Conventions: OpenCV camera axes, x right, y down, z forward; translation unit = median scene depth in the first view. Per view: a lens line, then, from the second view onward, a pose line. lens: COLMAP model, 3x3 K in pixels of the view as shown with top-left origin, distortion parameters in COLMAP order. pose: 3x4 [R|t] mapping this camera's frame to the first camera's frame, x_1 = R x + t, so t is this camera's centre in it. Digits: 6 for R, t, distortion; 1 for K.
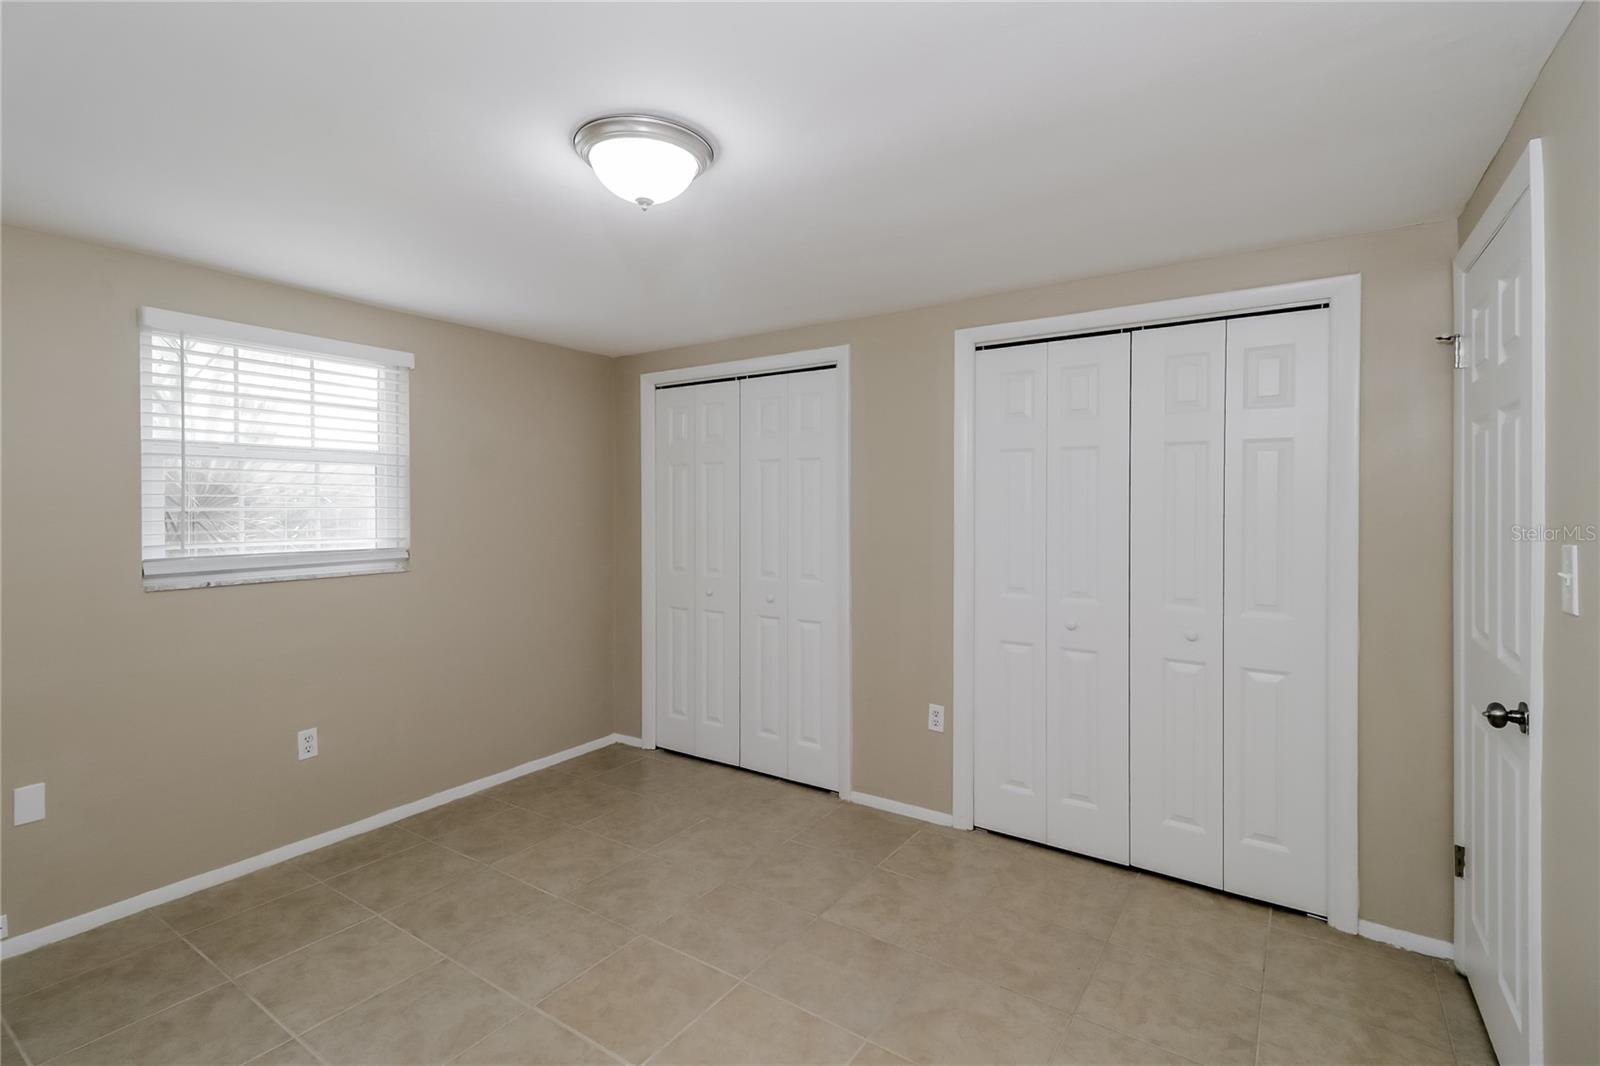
lens RADIAL K [[725.3, 0, 775.7], [0, 725.3, 496.6], [0, 0, 1]] dist [-0.001722, -0.000682]
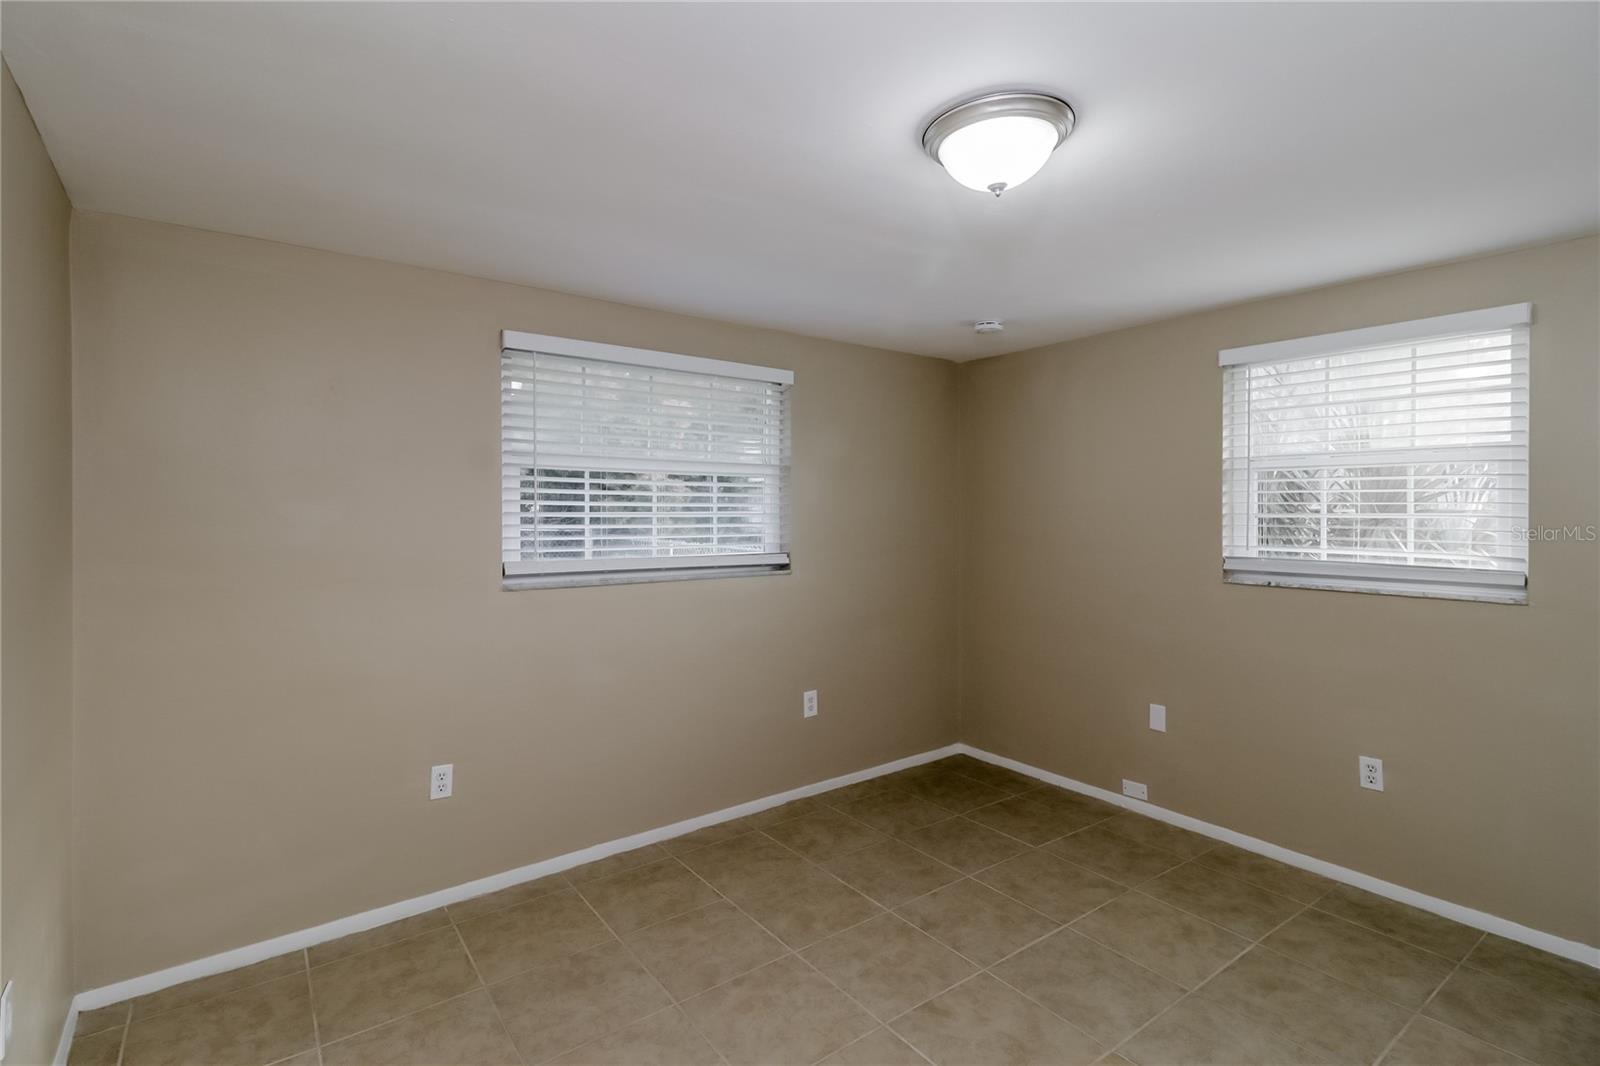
lens RADIAL K [[739.5, 0, 806.3], [0, 739.5, 502.9], [0, 0, 1]] dist [-0.000354, -0.007382]
pose [[-0.293859, -0.003066, -0.955844, 0.488128], [0.003520, 0.999985, -0.004290, 0.000773], [0.955842, -0.004625, -0.293844, 0.638780]]
